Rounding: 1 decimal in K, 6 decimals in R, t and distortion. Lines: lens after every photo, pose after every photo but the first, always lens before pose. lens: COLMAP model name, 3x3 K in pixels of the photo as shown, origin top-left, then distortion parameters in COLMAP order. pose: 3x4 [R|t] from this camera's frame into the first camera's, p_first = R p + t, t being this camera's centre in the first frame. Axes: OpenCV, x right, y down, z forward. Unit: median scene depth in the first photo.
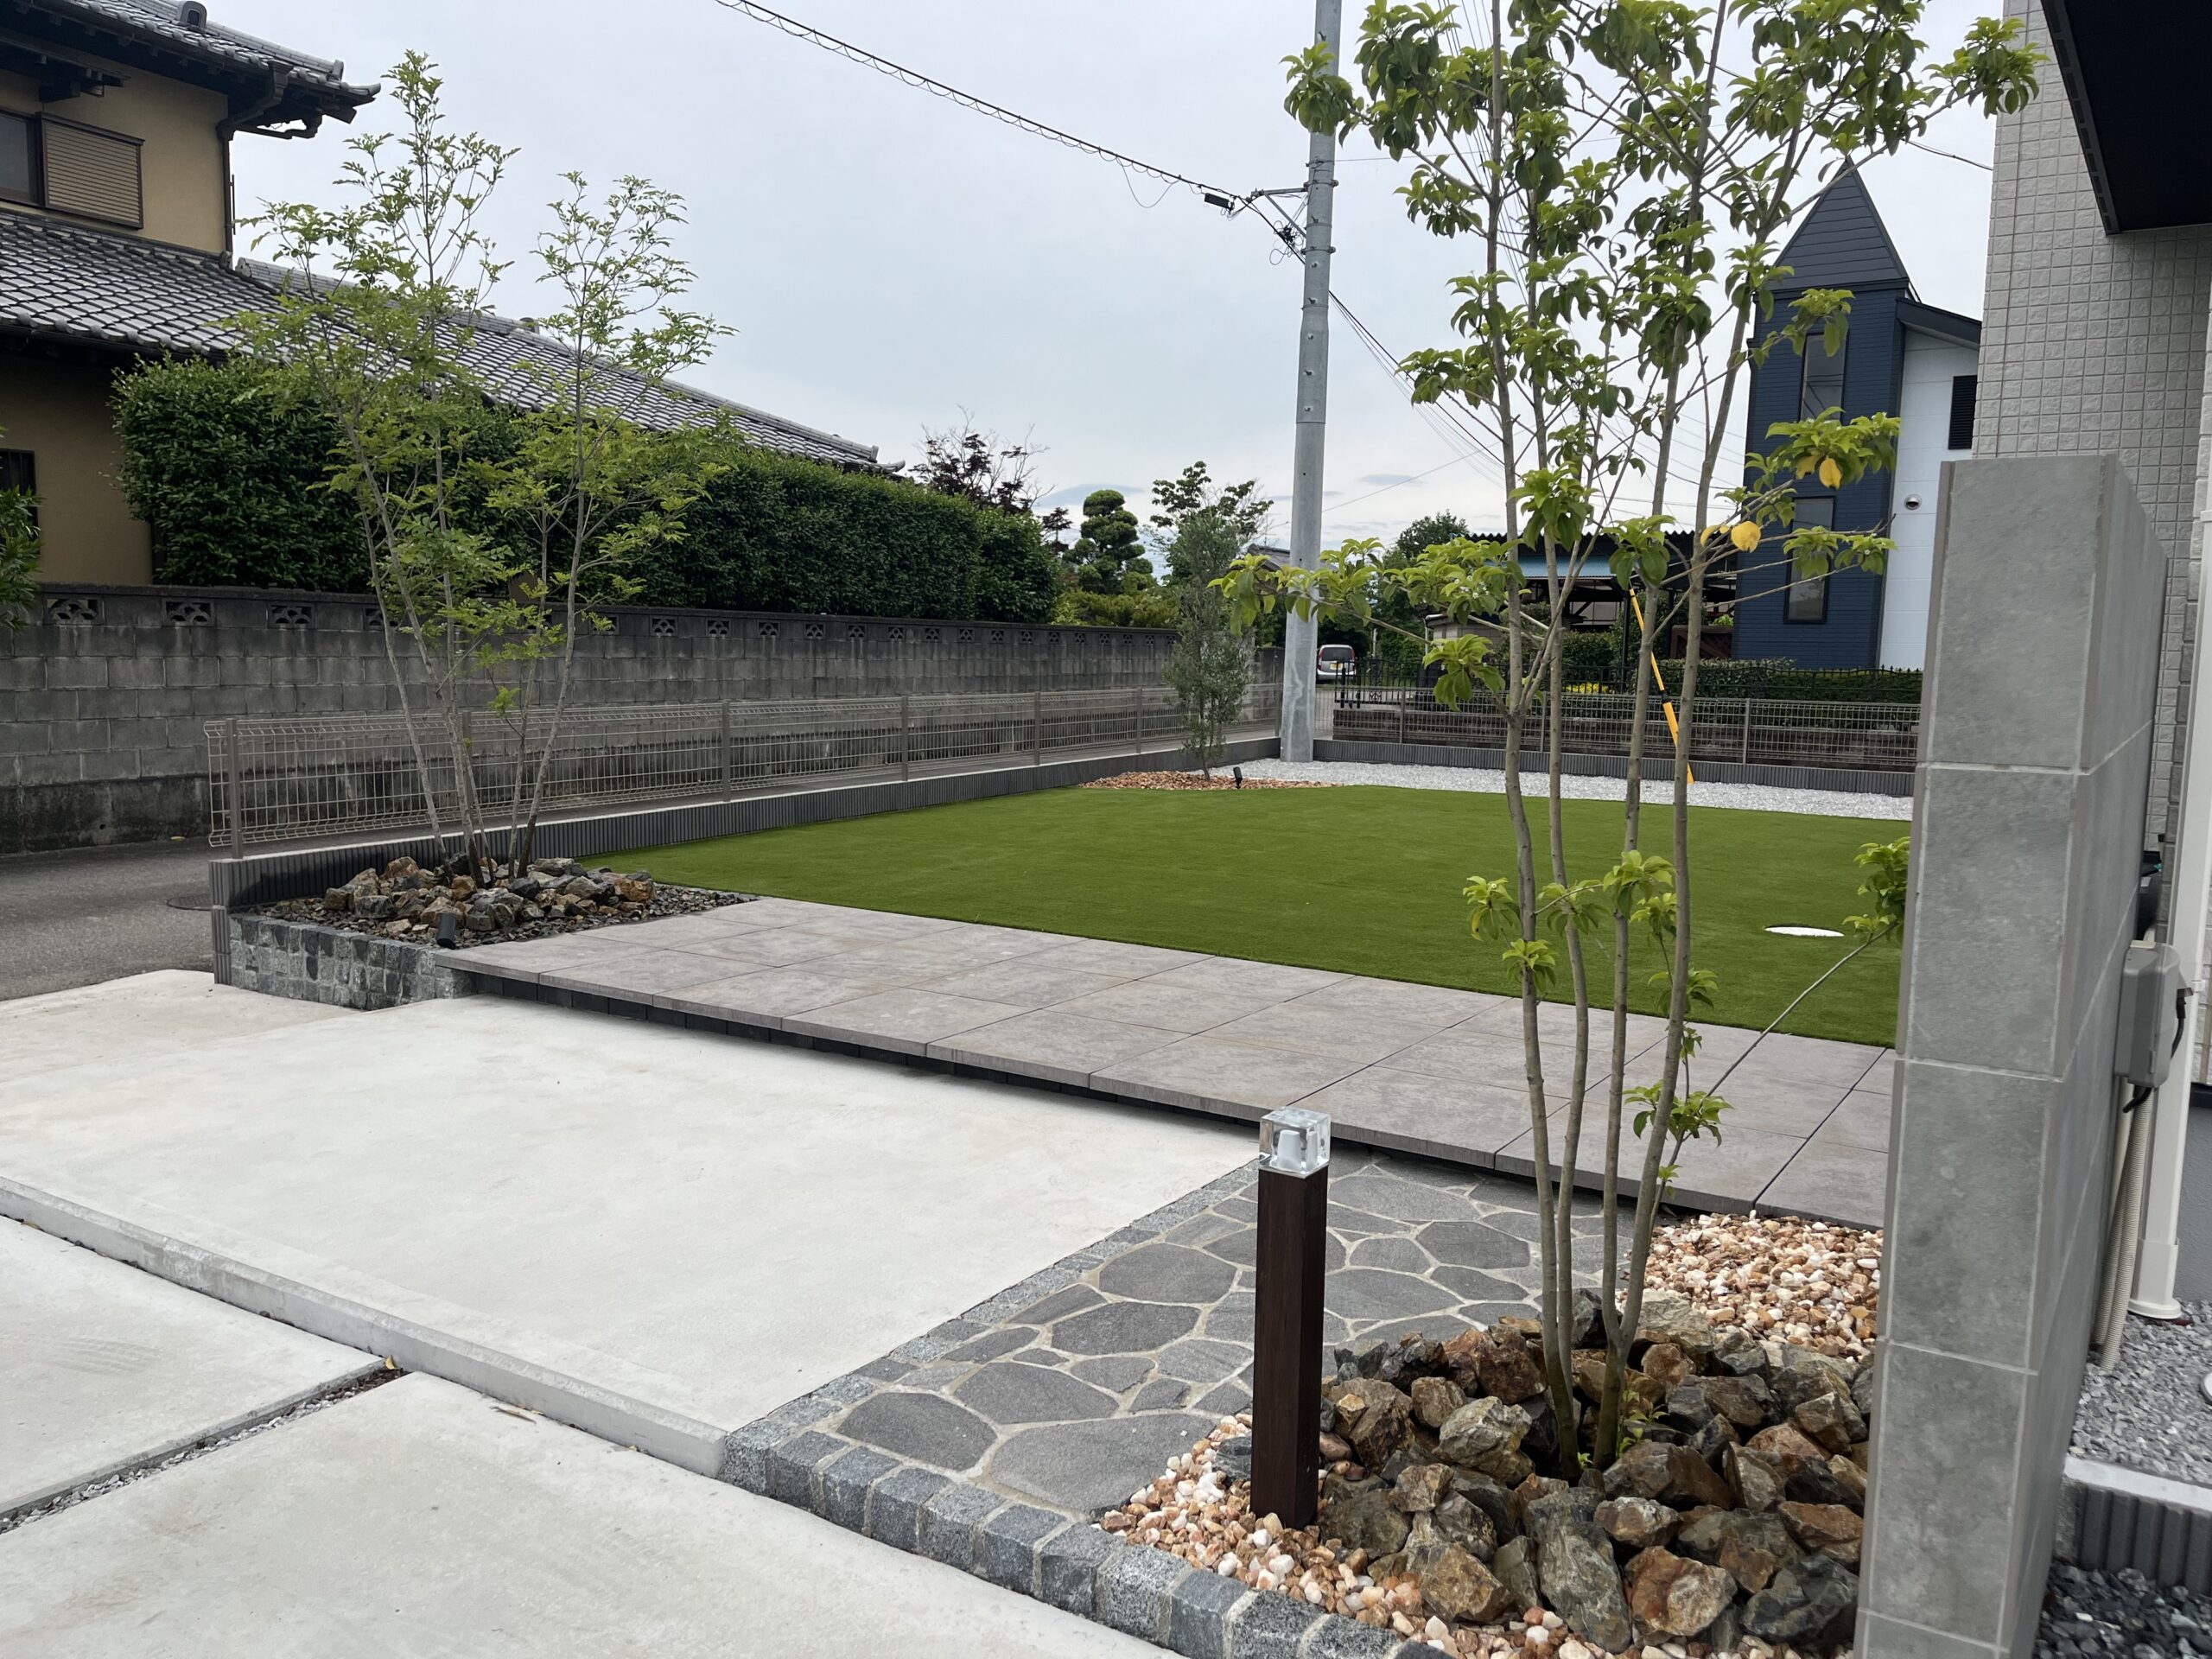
lens RADIAL K [[1681.6, 0, 1110.8], [0, 1681.6, 841.6], [0, 0, 1]] dist [0.029576, -0.042367]
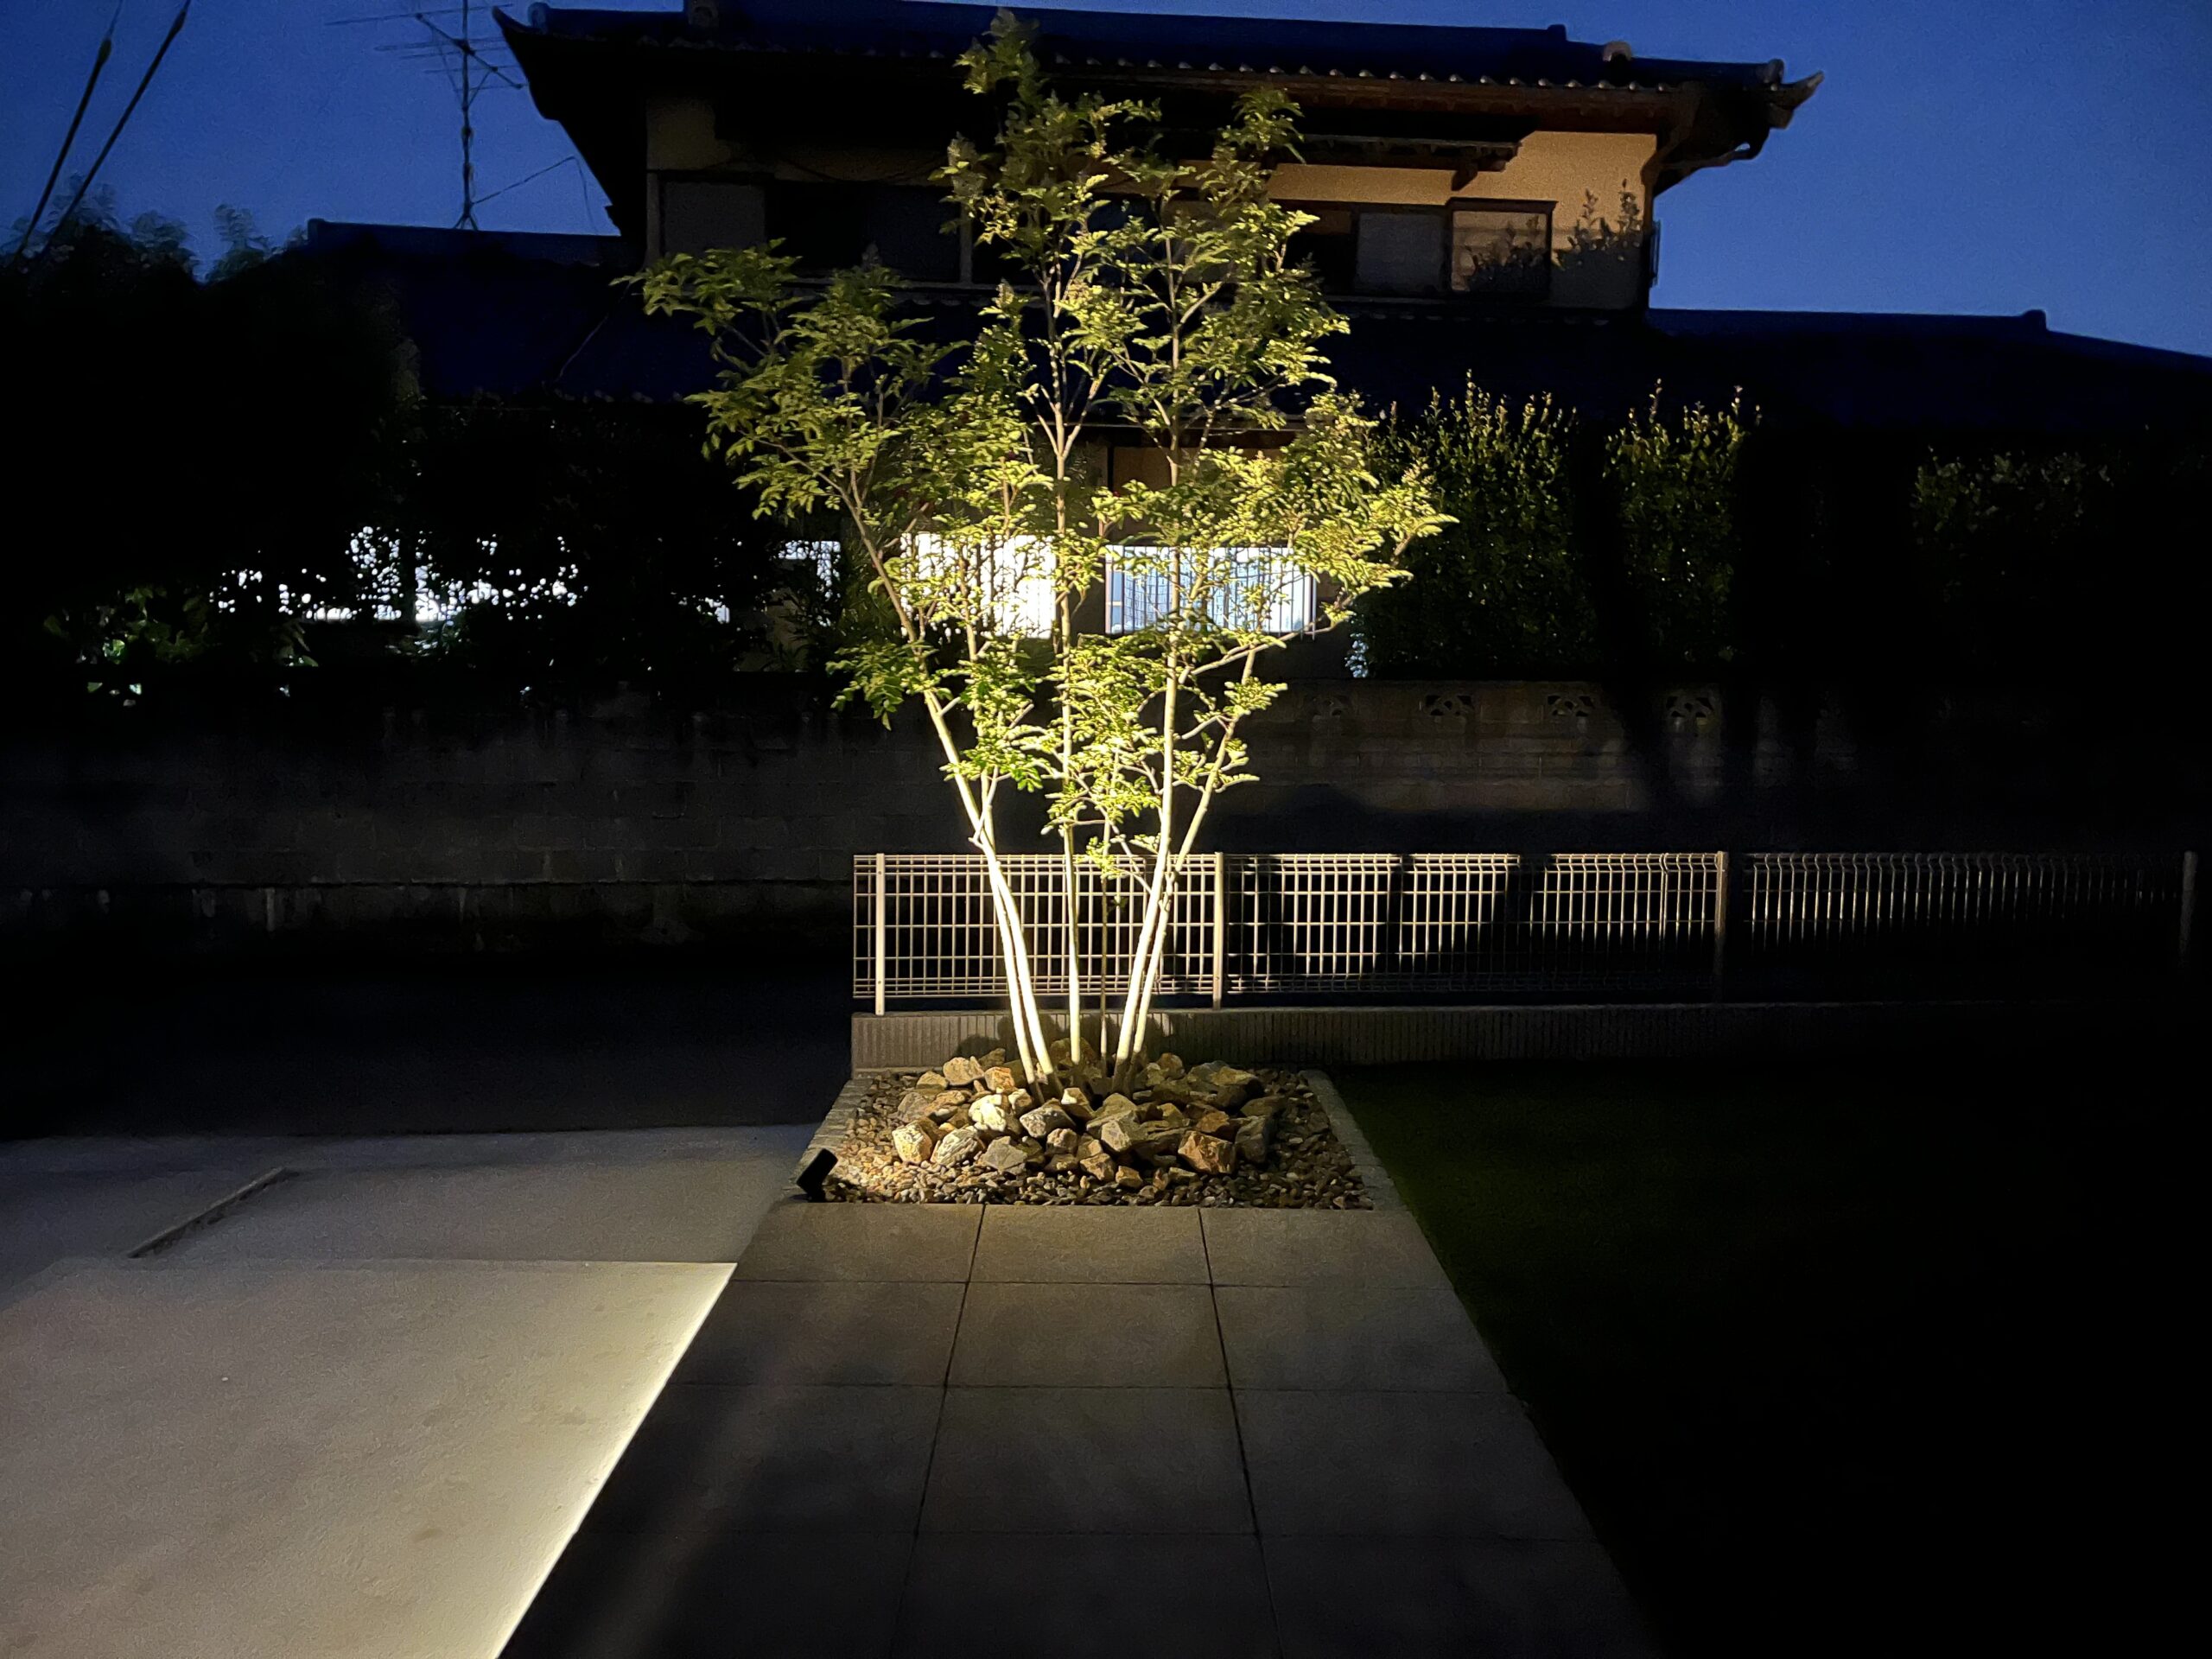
lens RADIAL K [[1681.6, 0, 1090.0], [0, 1681.6, 820.5], [0, 0, 1]] dist [0.029576, -0.042367]
pose [[0.543265, 0.061497, -0.837306, 0.357598], [-0.097953, 0.995145, 0.009536, -0.152329], [0.833828, 0.076836, 0.546651, 0.872598]]
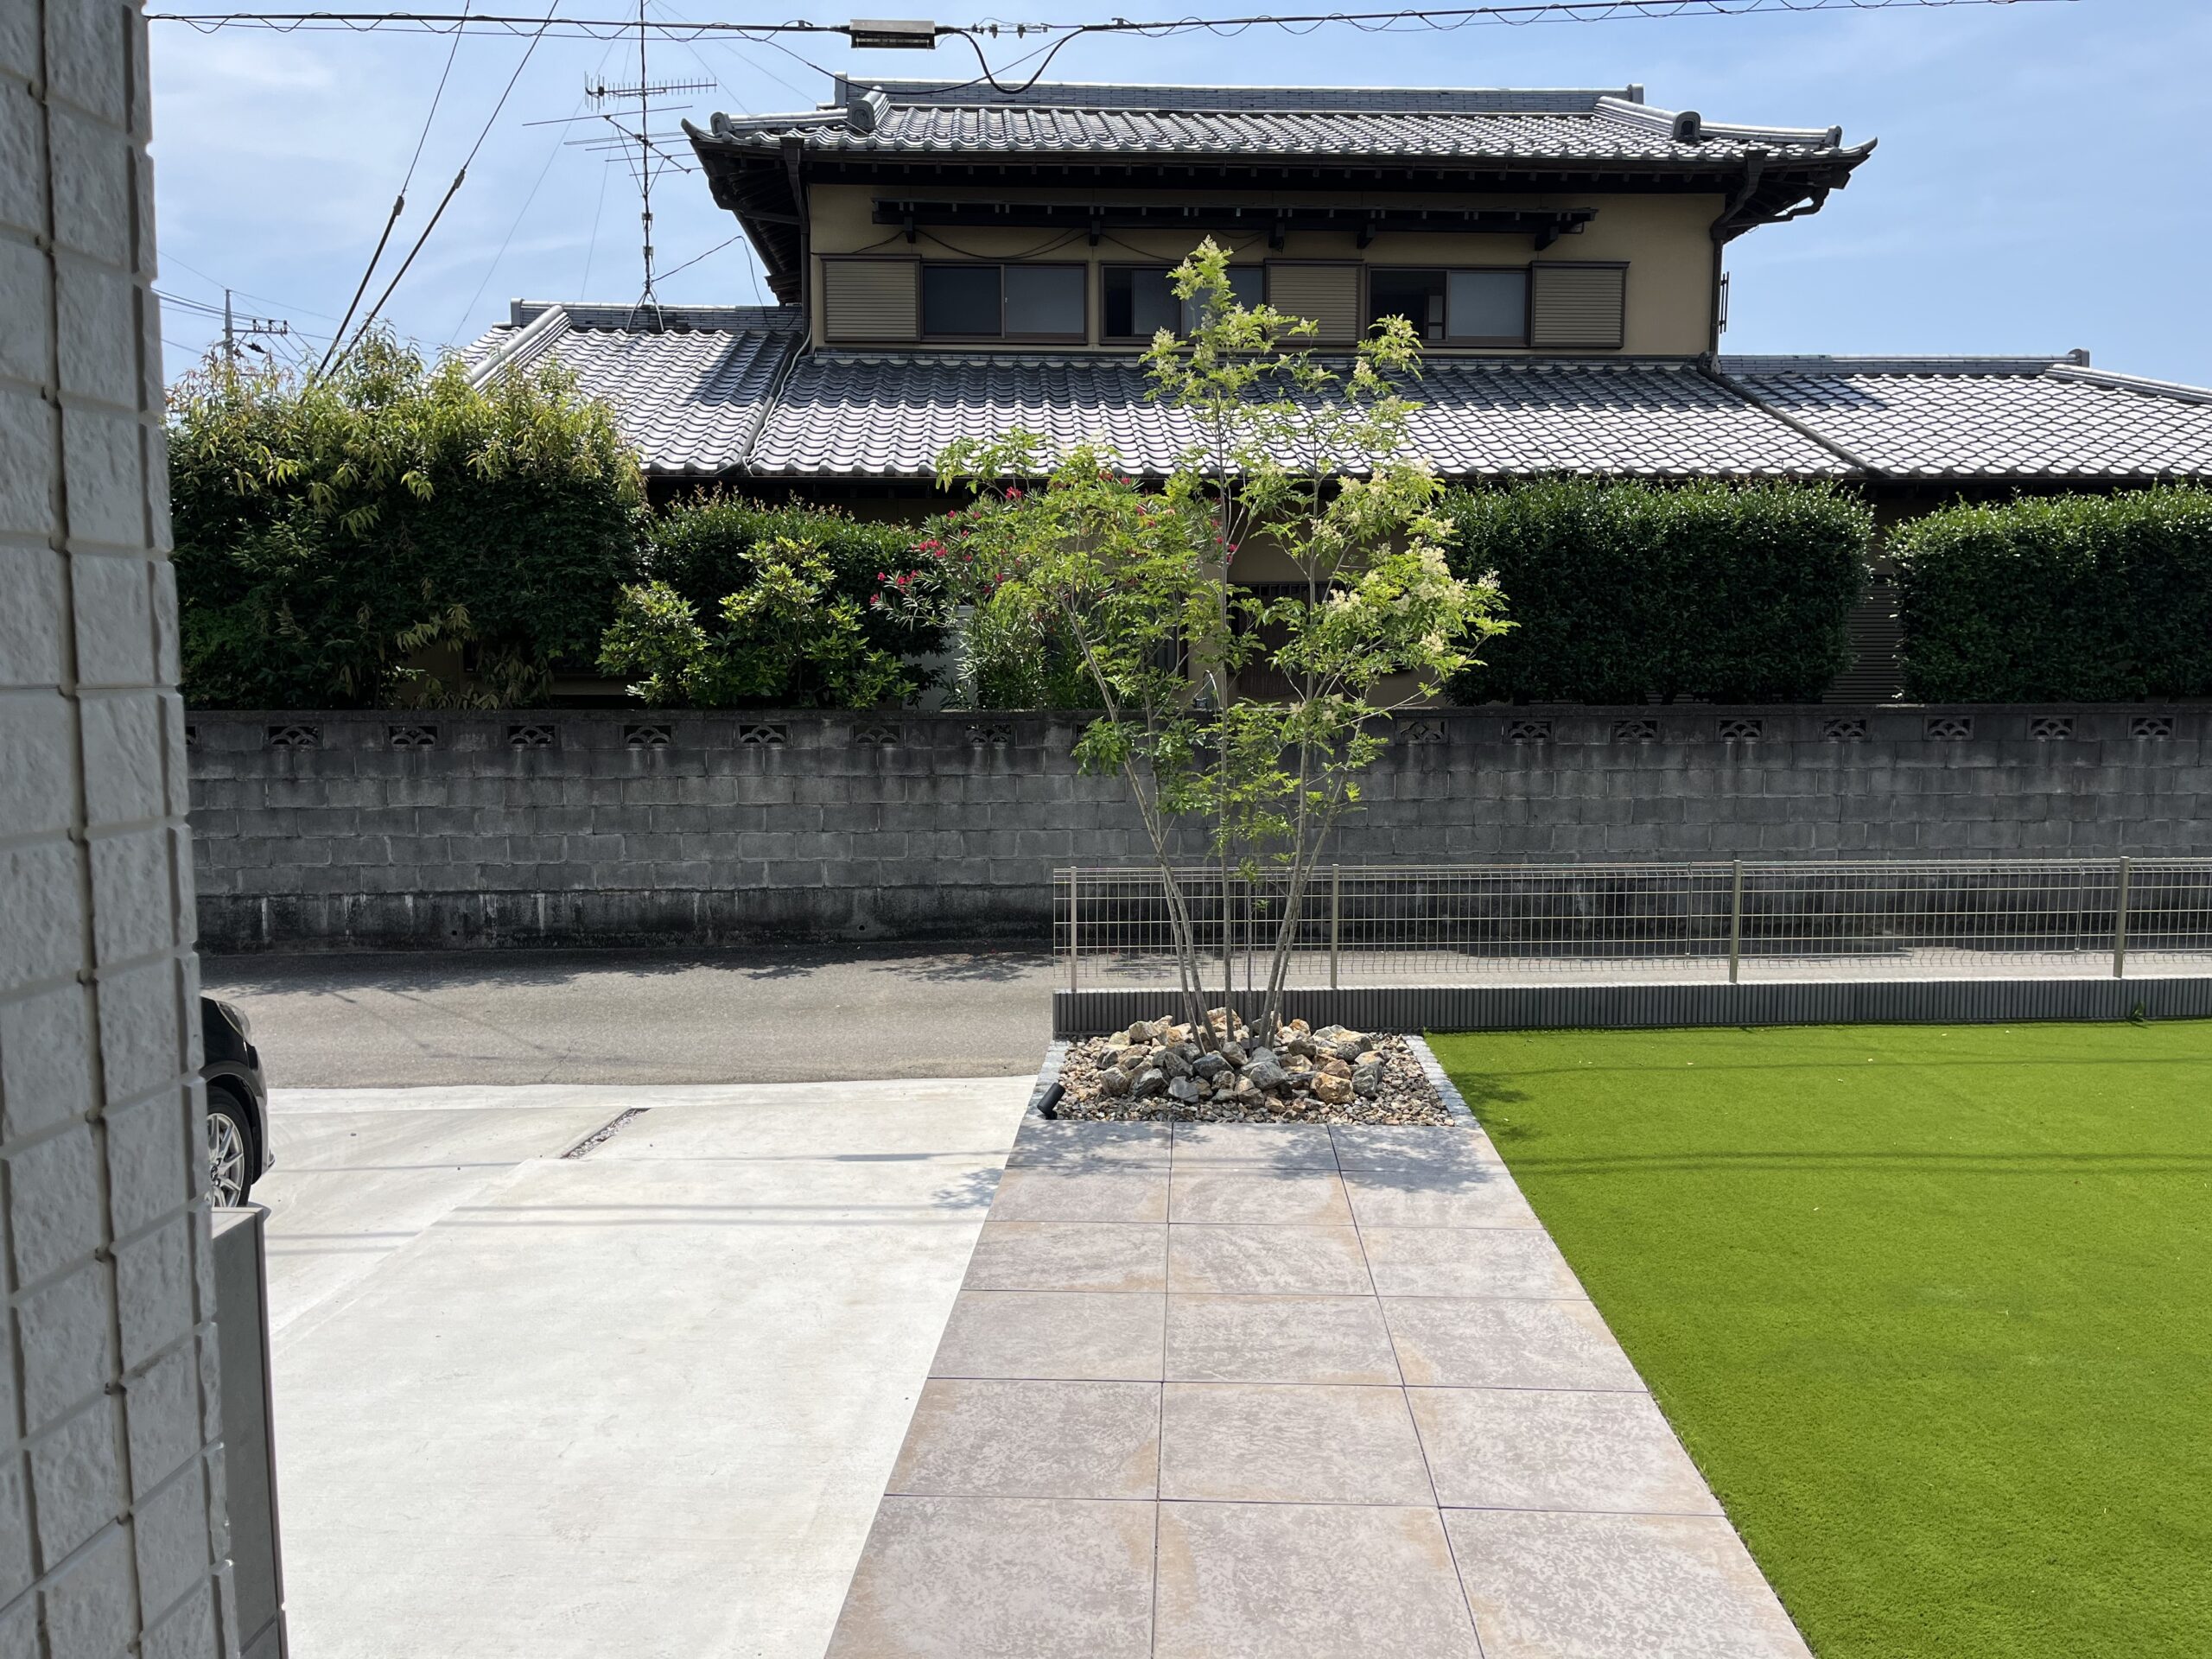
lens RADIAL K [[1681.6, 0, 1107.5], [0, 1681.6, 849.5], [0, 0, 1]] dist [0.029576, -0.042367]
pose [[0.505500, 0.073785, -0.859666, 0.623669], [-0.090341, 0.995387, 0.032312, -0.171035], [0.858084, 0.061329, 0.509834, 0.639949]]
